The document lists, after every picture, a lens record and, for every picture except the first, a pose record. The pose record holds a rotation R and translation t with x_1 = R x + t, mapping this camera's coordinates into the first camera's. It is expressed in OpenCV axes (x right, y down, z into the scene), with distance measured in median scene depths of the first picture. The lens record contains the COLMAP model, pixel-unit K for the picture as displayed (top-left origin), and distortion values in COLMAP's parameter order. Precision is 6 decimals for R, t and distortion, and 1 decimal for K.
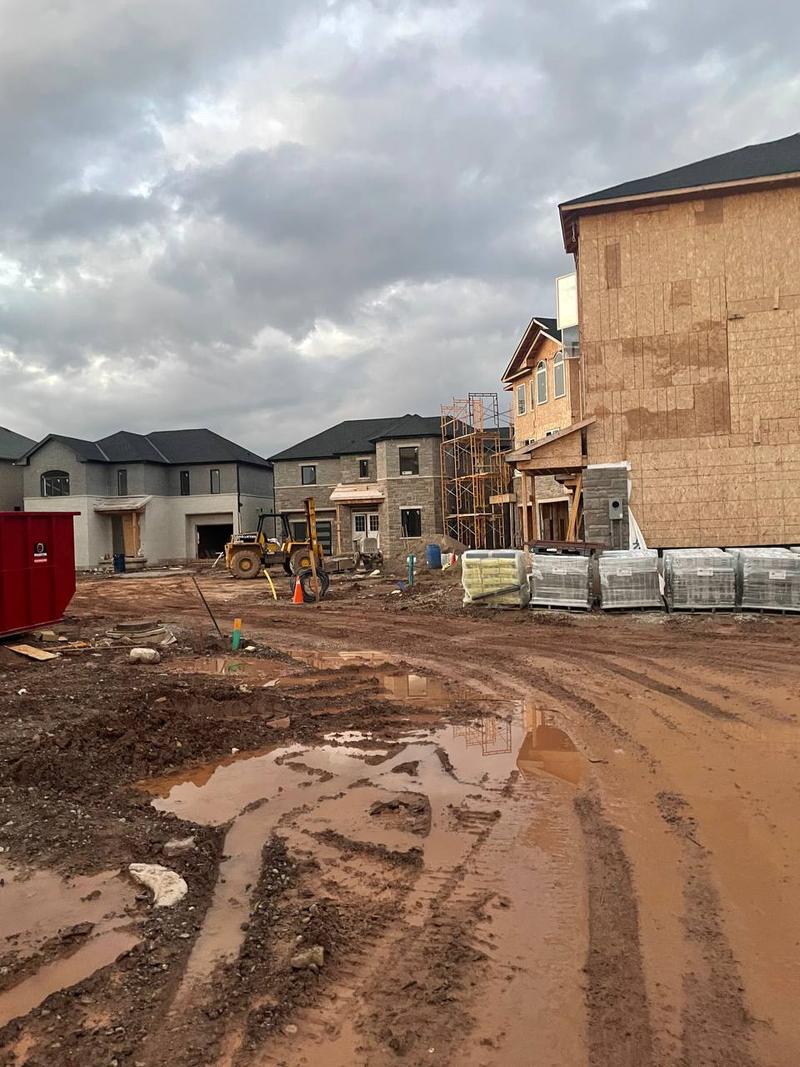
lens RADIAL K [[832.1, 0, 396.3], [0, 832.1, 526.1], [0, 0, 1]] dist [0.057950, -0.079876]
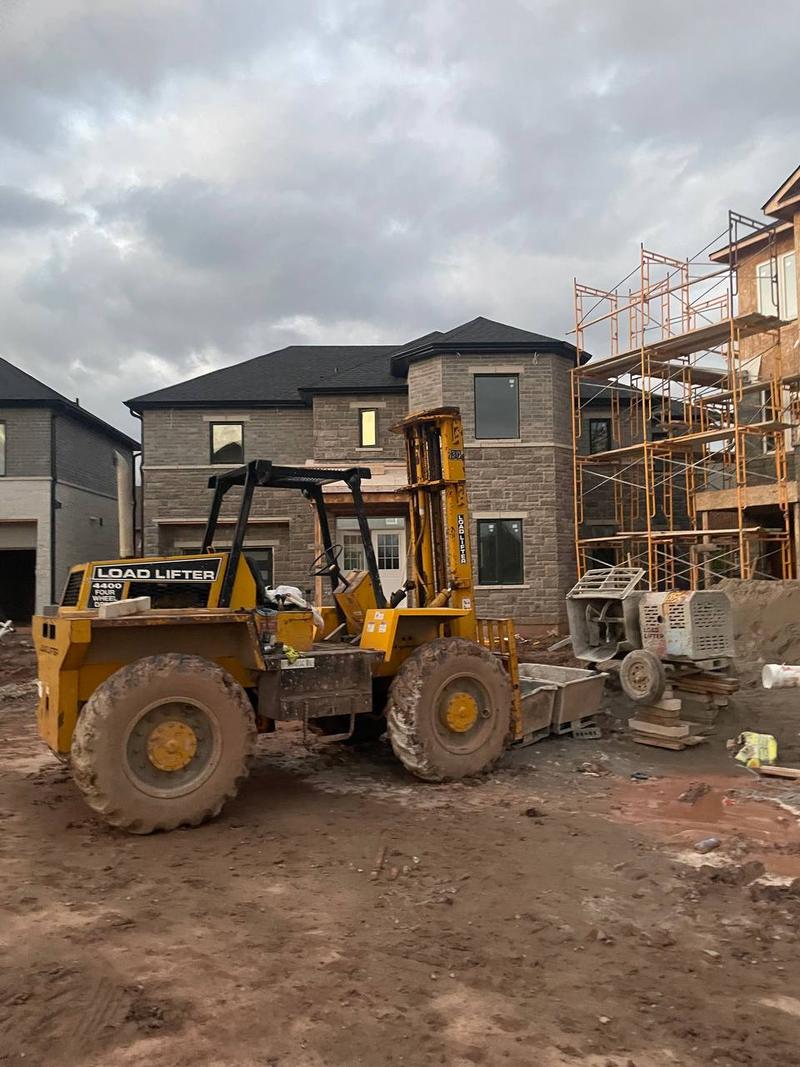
lens RADIAL K [[832.1, 0, 407.1], [0, 832.1, 533.9], [0, 0, 1]] dist [0.057950, -0.079876]
pose [[0.970517, 0.031122, 0.239015, -0.331137], [-0.019919, 0.998593, -0.049146, 0.022303], [-0.240208, 0.042936, 0.969771, 1.549005]]
